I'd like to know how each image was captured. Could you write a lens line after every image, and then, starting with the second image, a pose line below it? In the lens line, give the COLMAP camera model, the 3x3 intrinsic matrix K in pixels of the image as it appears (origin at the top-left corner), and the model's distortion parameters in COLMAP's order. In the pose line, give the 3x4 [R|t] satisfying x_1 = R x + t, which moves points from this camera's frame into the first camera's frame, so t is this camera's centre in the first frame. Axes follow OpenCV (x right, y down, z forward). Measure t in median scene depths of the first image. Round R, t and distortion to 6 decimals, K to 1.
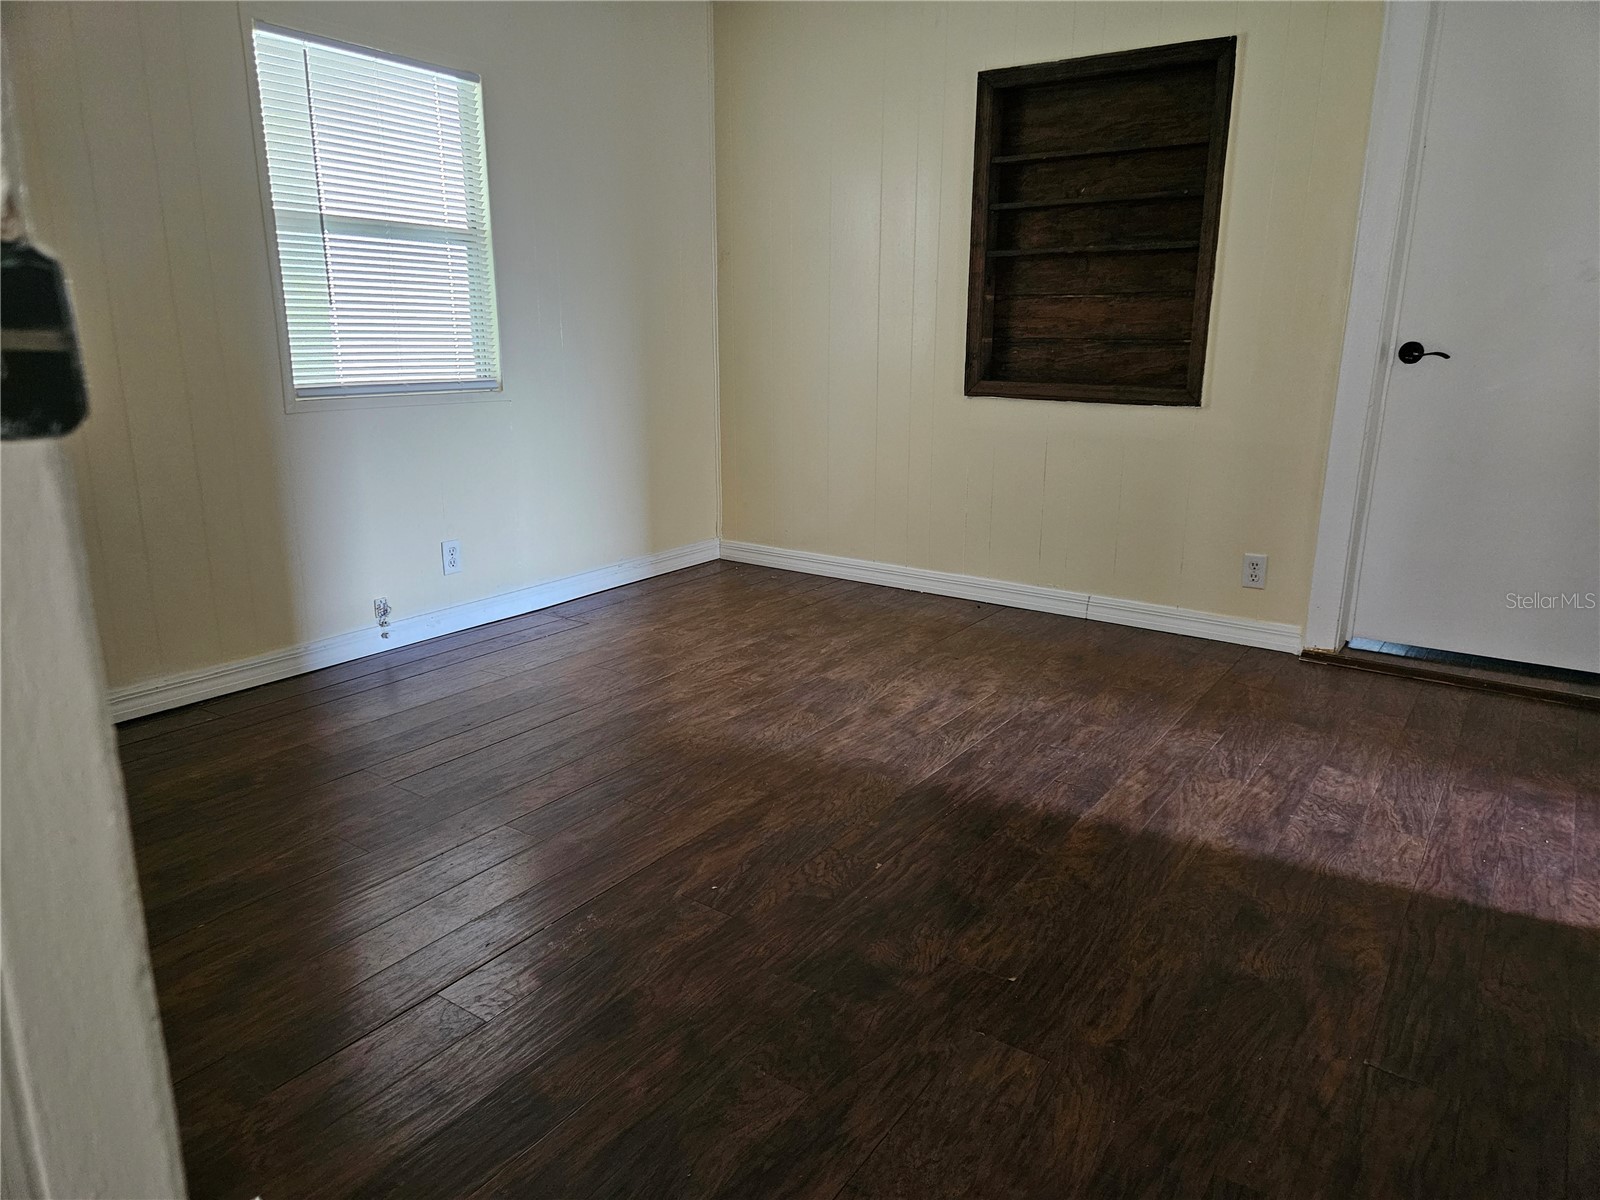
lens RADIAL K [[1070.3, 0, 794.3], [0, 1070.3, 600.6], [0, 0, 1]] dist [0.083921, -0.064799]
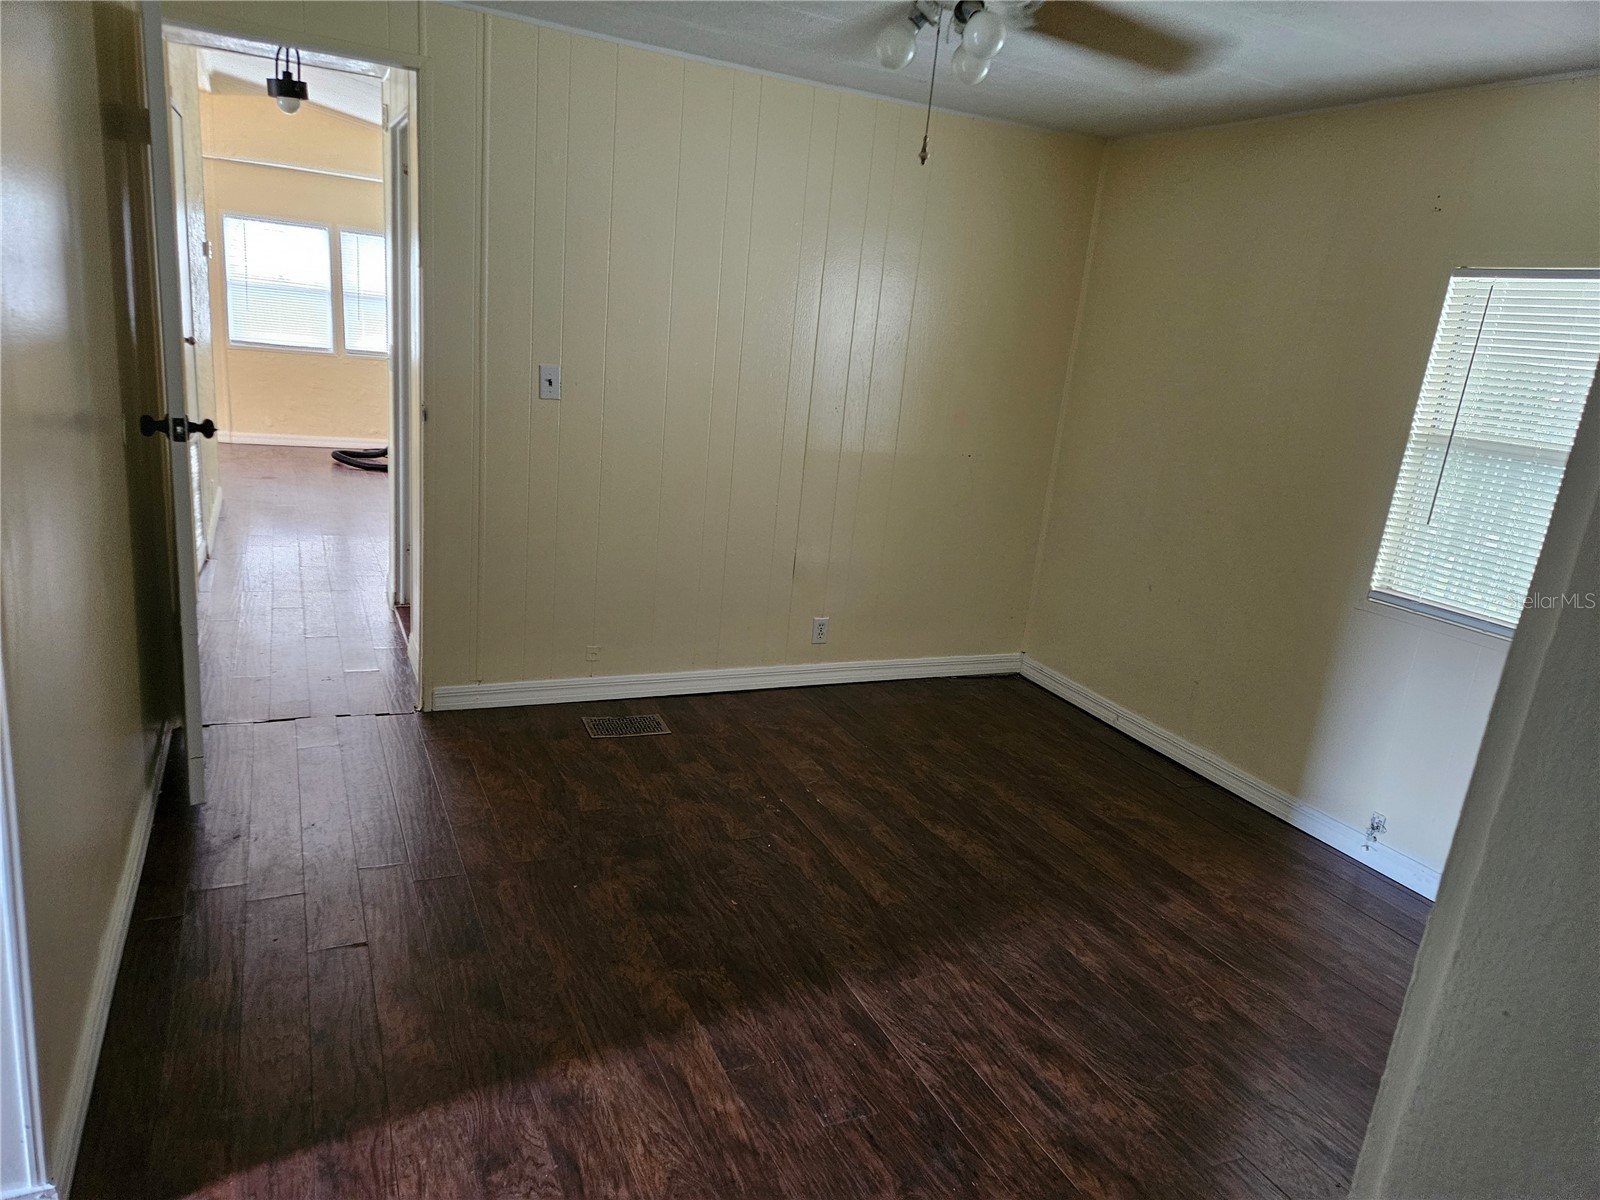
lens RADIAL K [[1070.3, 0, 799.5], [0, 1070.3, 605.9], [0, 0, 1]] dist [0.083921, -0.064799]
pose [[-0.500149, 0.157845, -0.851431, 0.868351], [-0.320462, 0.879699, 0.351332, -0.438001], [0.804459, 0.448570, -0.389397, 1.126208]]
